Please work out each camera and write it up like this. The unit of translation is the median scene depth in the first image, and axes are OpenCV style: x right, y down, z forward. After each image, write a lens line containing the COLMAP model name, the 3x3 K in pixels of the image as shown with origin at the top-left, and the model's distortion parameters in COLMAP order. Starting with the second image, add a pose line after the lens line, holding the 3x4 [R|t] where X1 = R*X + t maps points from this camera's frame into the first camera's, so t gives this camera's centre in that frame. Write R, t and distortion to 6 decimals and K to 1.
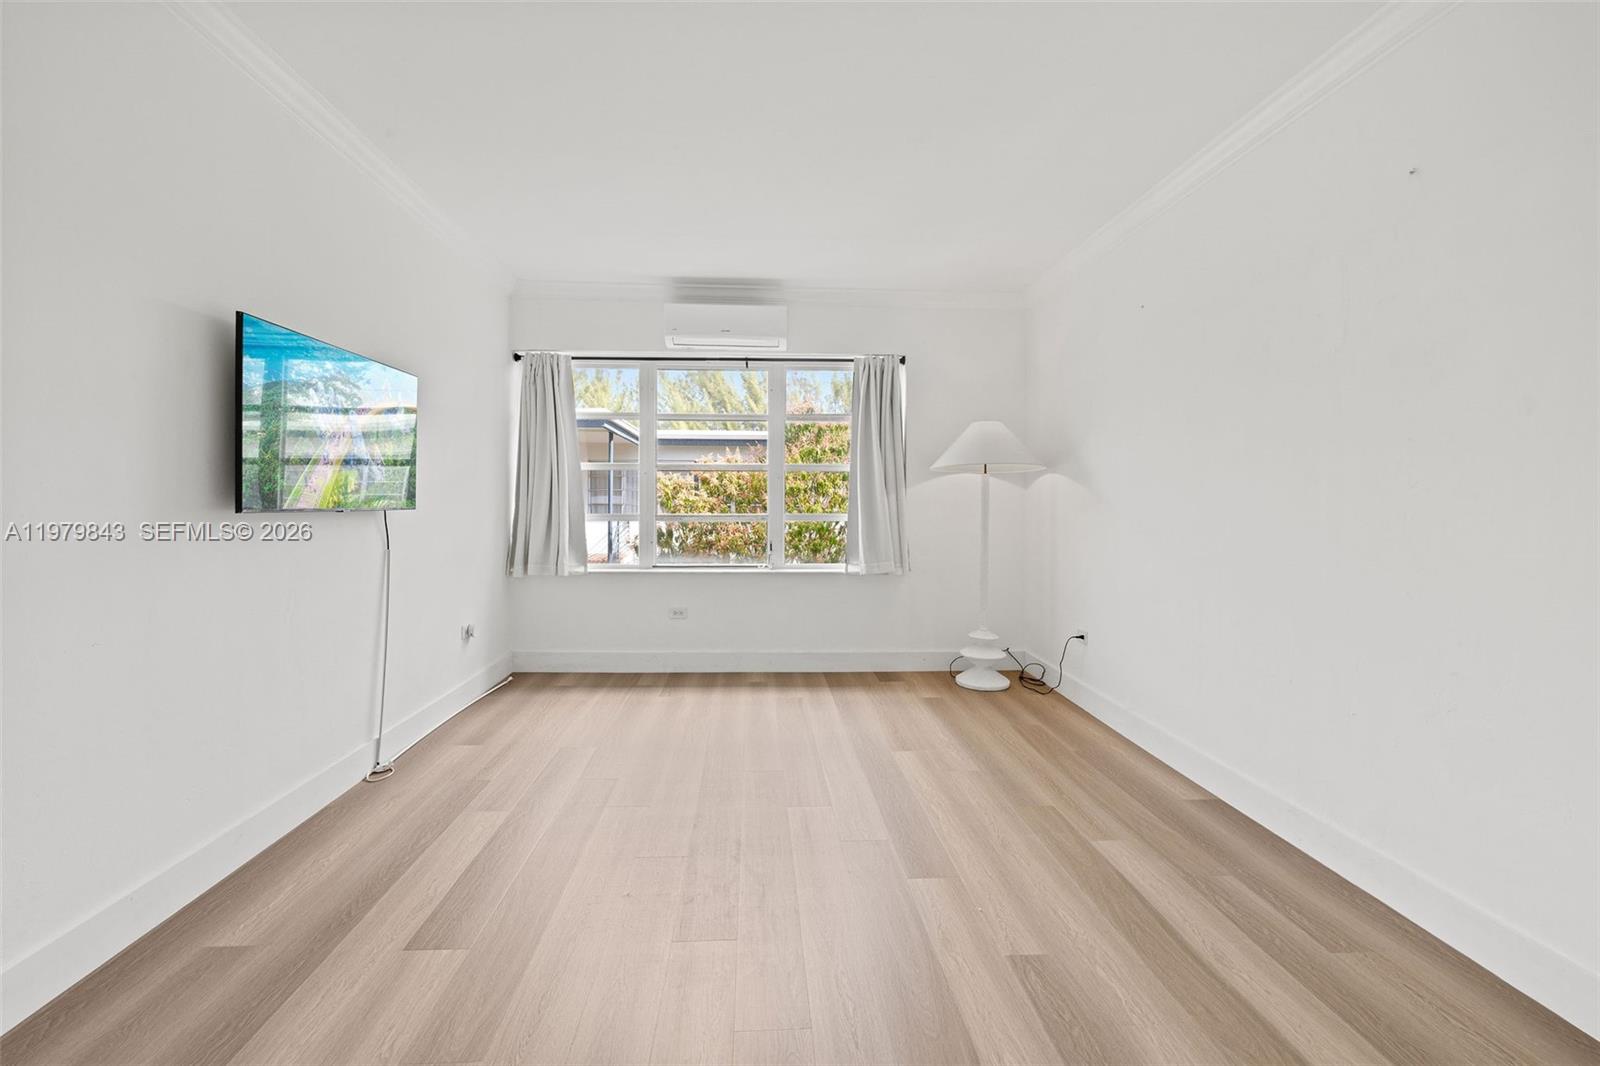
lens RADIAL K [[673.8, 0, 800.0], [0, 673.8, 533.0], [0, 0, 1]] dist [-0.000986, 0.000452]
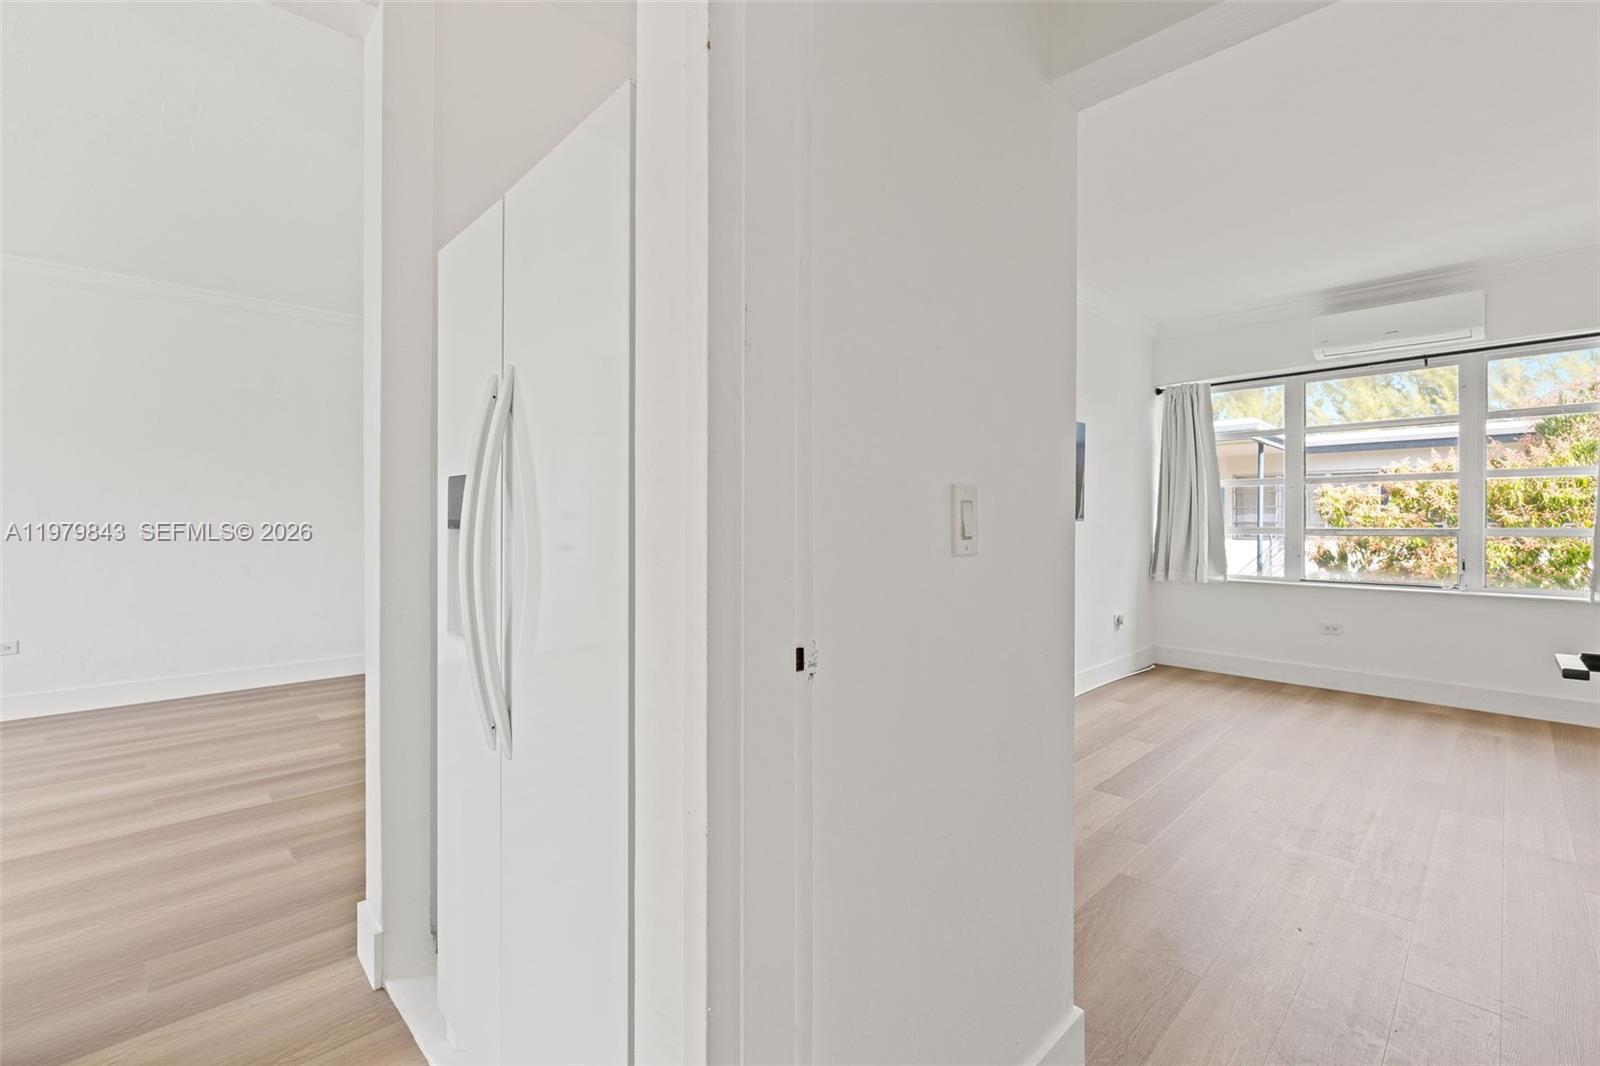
lens RADIAL K [[696.0, 0, 793.7], [0, 696.0, 507.7], [0, 0, 1]] dist [-0.000327, 0.000186]
pose [[0.644885, -0.019525, -0.764030, 0.083716], [-0.031936, 0.998112, -0.052464, 0.019836], [0.763612, 0.058233, 0.643044, -0.233119]]
